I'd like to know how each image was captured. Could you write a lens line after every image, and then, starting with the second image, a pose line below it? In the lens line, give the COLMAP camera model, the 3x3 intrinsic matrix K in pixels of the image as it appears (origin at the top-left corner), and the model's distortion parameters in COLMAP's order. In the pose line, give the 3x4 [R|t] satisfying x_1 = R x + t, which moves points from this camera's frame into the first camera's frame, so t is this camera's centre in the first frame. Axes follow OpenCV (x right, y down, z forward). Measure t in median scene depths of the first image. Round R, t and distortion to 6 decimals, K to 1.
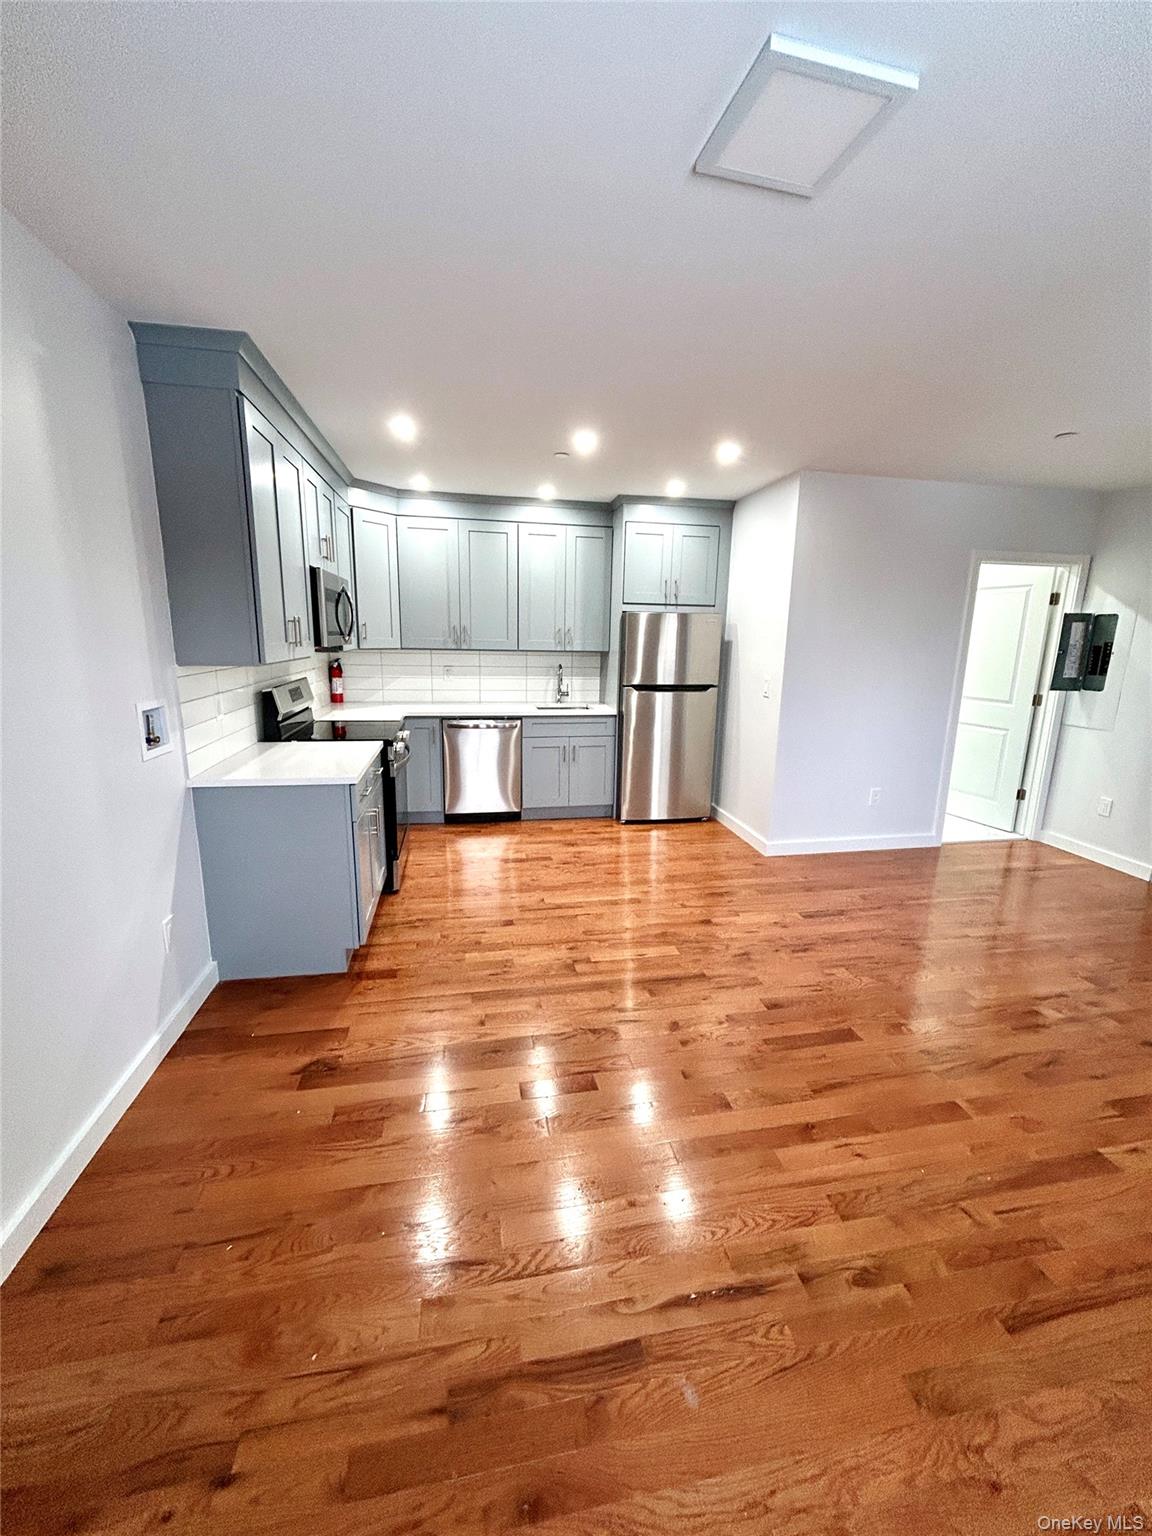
lens RADIAL K [[617.0, 0, 579.0], [0, 617.0, 764.7], [0, 0, 1]] dist [0.000353, -0.000889]
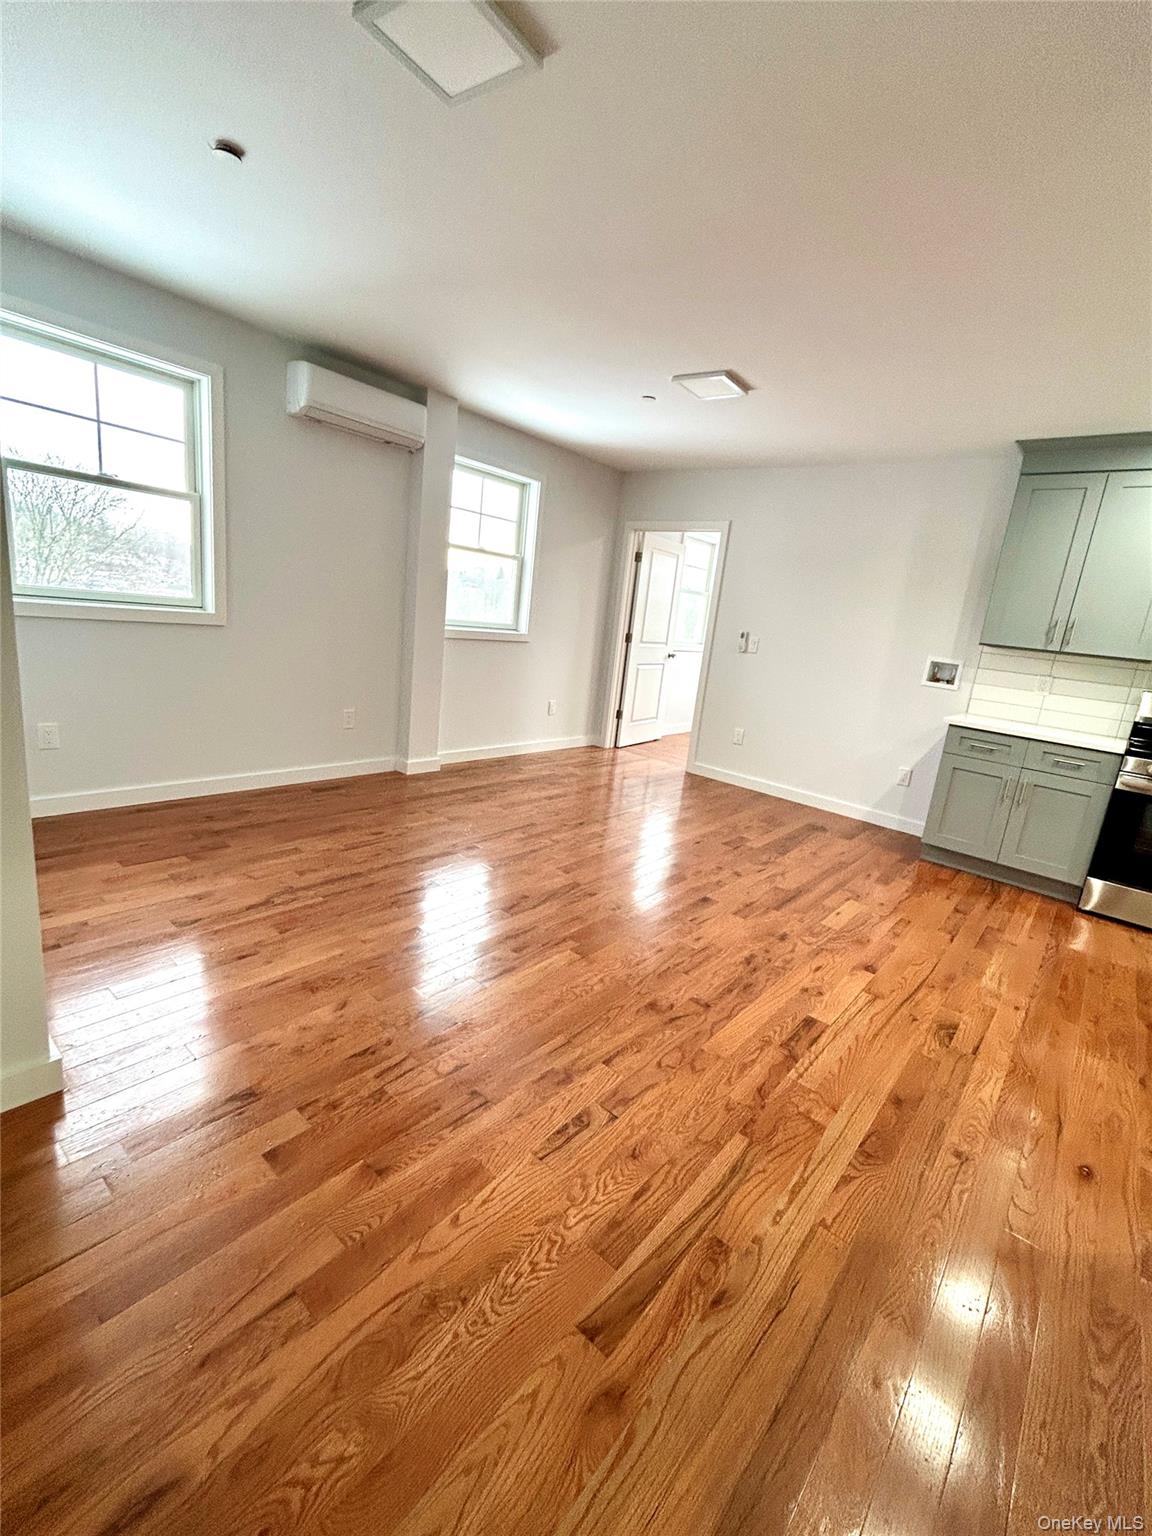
lens RADIAL K [[659.9, 0, 578.5], [0, 659.9, 769.7], [0, 0, 1]] dist [0.000045, 0.002576]
pose [[-0.769937, 0.044884, -0.636540, 0.963347], [-0.252278, 0.894847, 0.368245, -0.168087], [0.586134, 0.444110, -0.677653, 1.201941]]
